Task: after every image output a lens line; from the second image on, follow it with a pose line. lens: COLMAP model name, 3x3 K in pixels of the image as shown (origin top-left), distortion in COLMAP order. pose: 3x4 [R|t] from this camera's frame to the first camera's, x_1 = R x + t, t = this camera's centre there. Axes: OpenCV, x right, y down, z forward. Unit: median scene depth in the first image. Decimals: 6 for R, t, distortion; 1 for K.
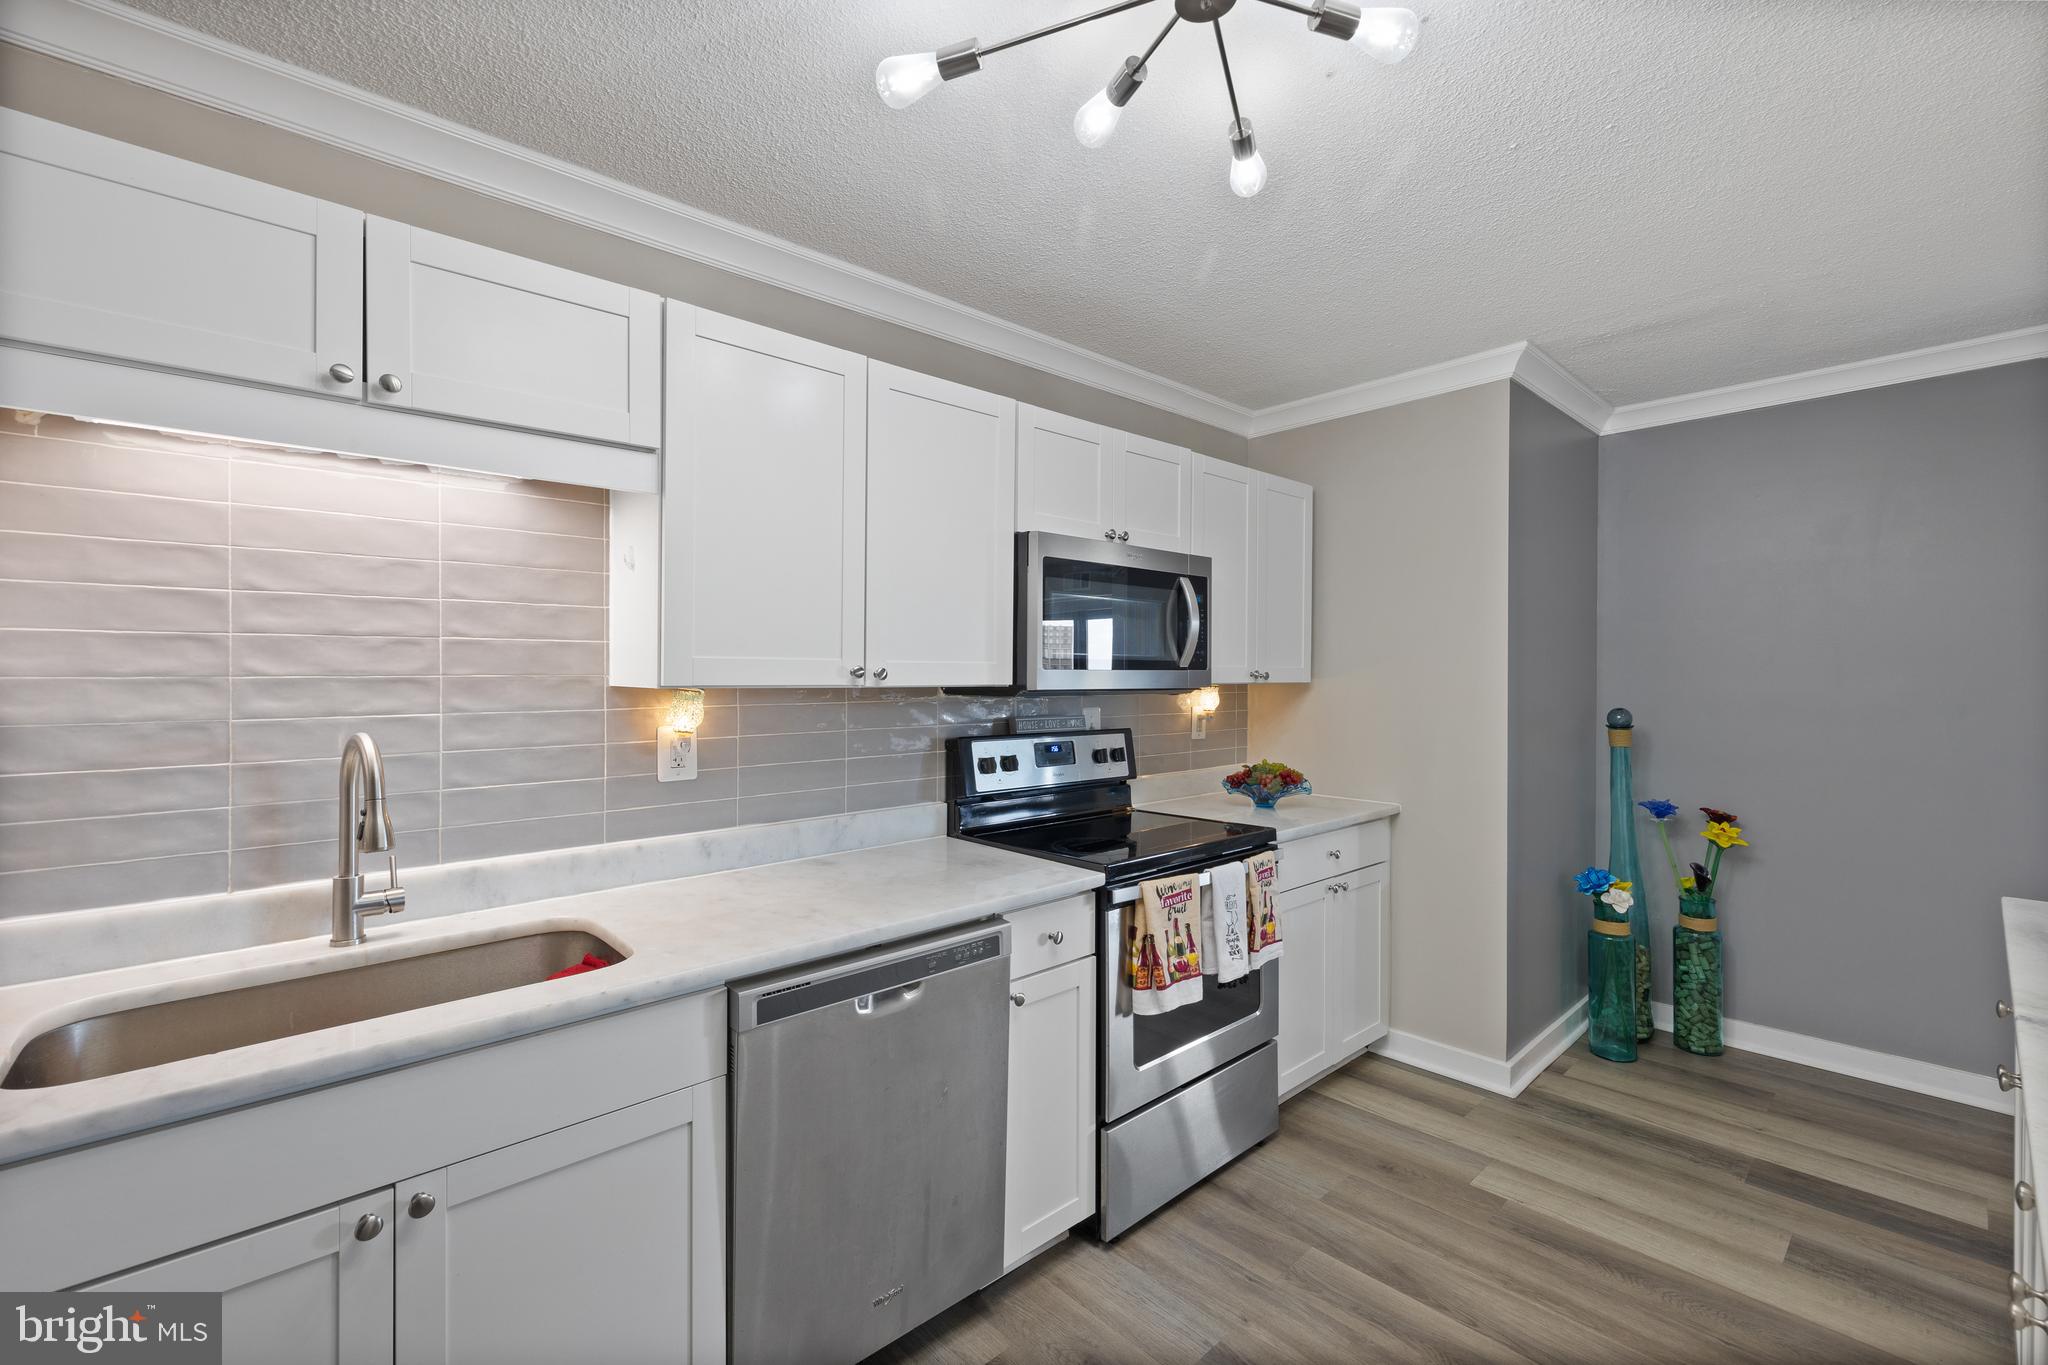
lens RADIAL K [[872.7, 0, 1028.0], [0, 872.7, 673.2], [0, 0, 1]] dist [0.001083, 0.000526]
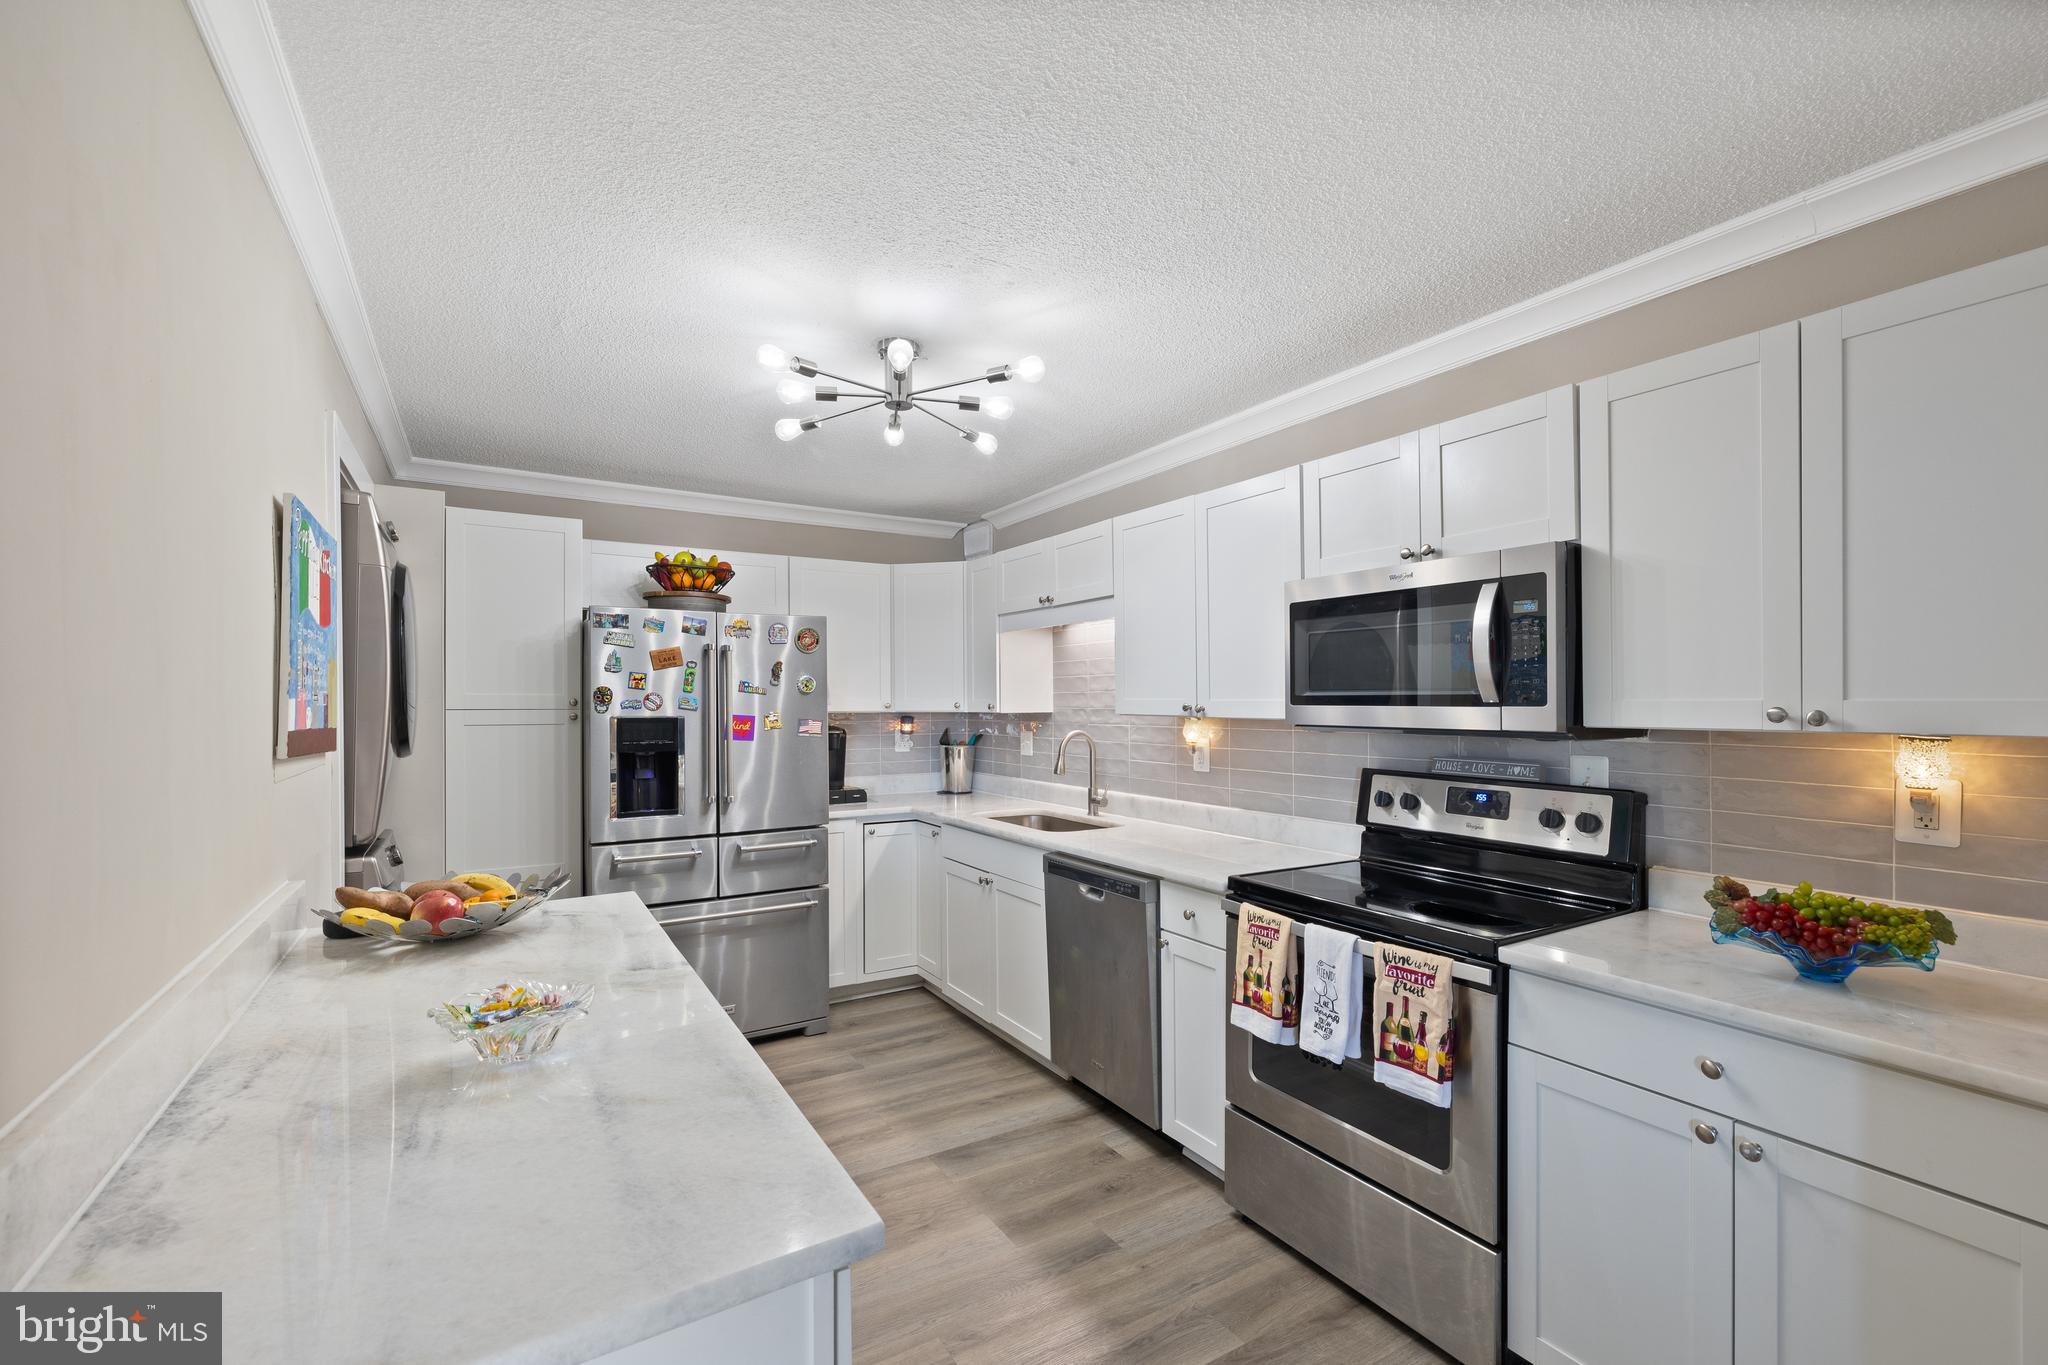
lens RADIAL K [[872.7, 0, 1028.1], [0, 872.7, 696.3], [0, 0, 1]] dist [0.001083, 0.000526]
pose [[-0.183473, -0.006061, -0.983006, 1.009468], [0.000048, 0.999981, -0.006174, -0.008637], [0.983025, -0.001180, -0.183469, 0.754057]]
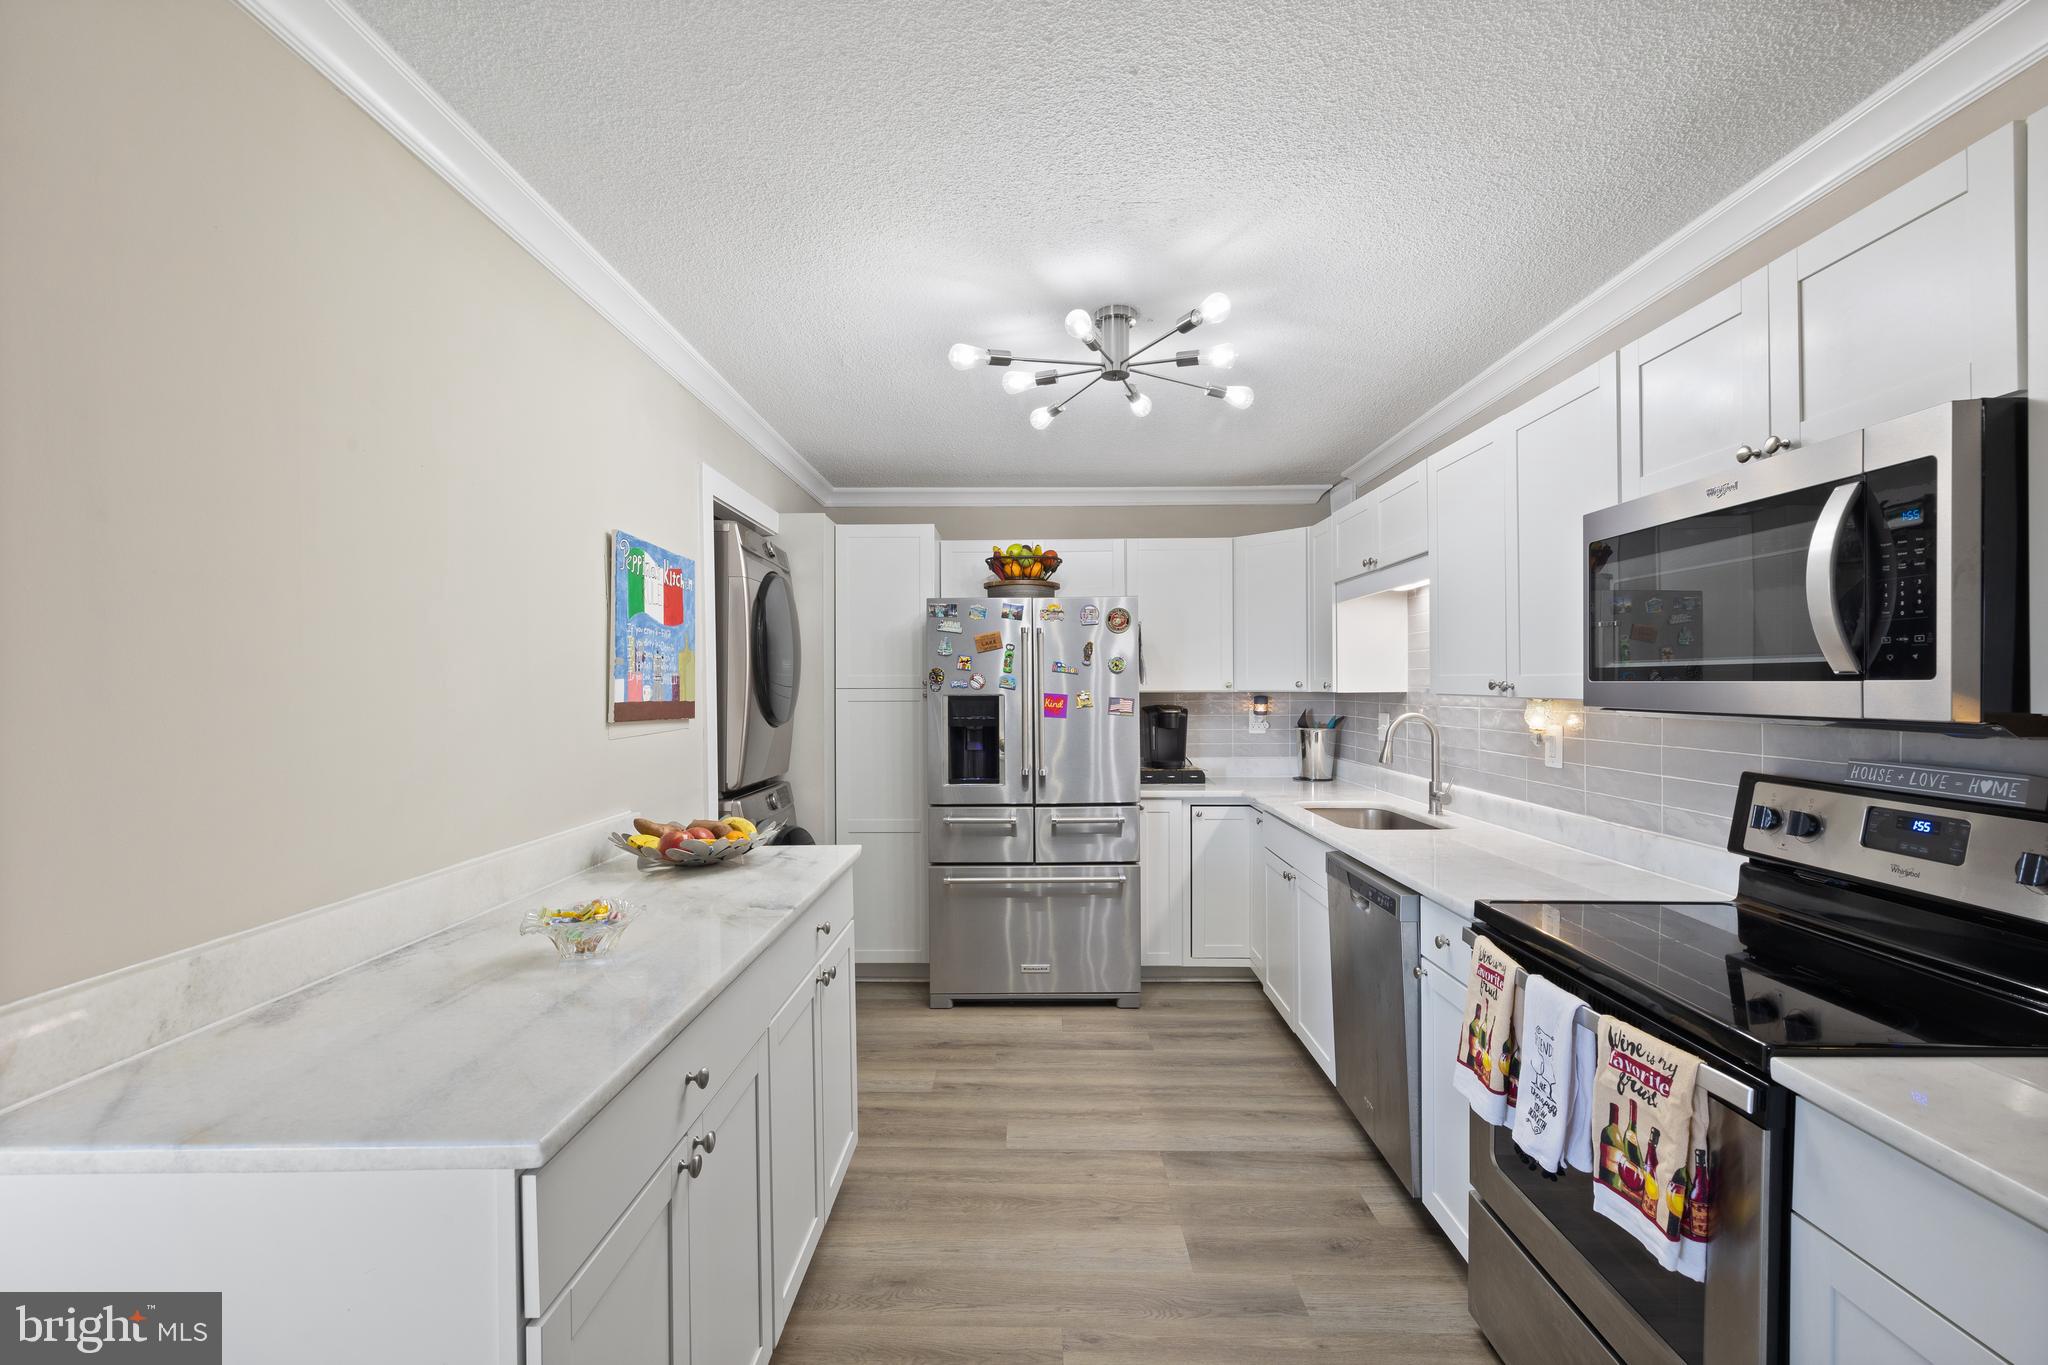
lens RADIAL K [[872.7, 0, 1031.6], [0, 872.7, 688.7], [0, 0, 1]] dist [0.001083, 0.000526]
pose [[-0.678040, 0.006986, -0.734991, 0.842061], [0.004182, 0.999975, 0.005647, -0.004352], [0.735013, 0.000755, -0.678053, 1.009907]]
